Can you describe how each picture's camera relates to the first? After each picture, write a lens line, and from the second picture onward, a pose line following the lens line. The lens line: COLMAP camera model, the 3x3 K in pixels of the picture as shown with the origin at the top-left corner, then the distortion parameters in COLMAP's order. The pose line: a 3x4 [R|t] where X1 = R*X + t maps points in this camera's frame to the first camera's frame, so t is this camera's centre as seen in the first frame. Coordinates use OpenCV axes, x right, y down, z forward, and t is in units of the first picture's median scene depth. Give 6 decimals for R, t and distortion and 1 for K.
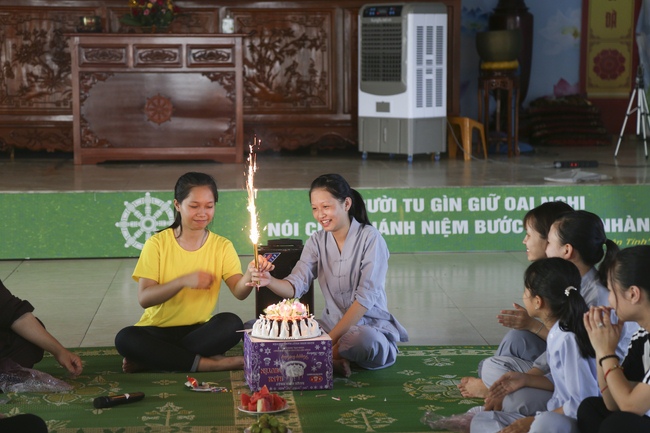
lens RADIAL K [[1932.0, 0, 325.0], [0, 1932.0, 216.5], [0, 0, 1]] dist [0.839454, 0.148858]
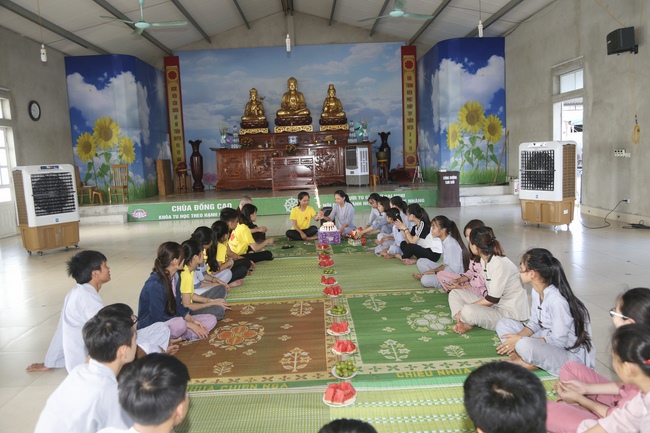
lens RADIAL K [[530.3, 0, 325.0], [0, 530.3, 216.5], [0, 0, 1]] dist [-0.005152, -0.000546]
pose [[0.998964, -0.036415, -0.027274, 0.001880], [0.037037, 0.999057, 0.022657, 0.004207], [0.026423, -0.023644, 0.999371, -0.044113]]
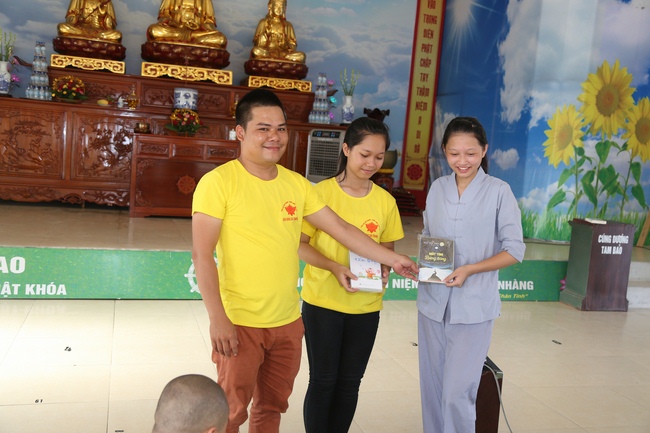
lens RADIAL K [[718.9, 0, 325.0], [0, 718.9, 216.5], [0, 0, 1]] dist [0.091695, 0.000418]
pose [[0.970927, 0.053247, 0.233381, -0.118297], [-0.055821, 0.998431, 0.004433, -0.040422], [-0.232778, -0.017331, 0.972375, 0.431260]]
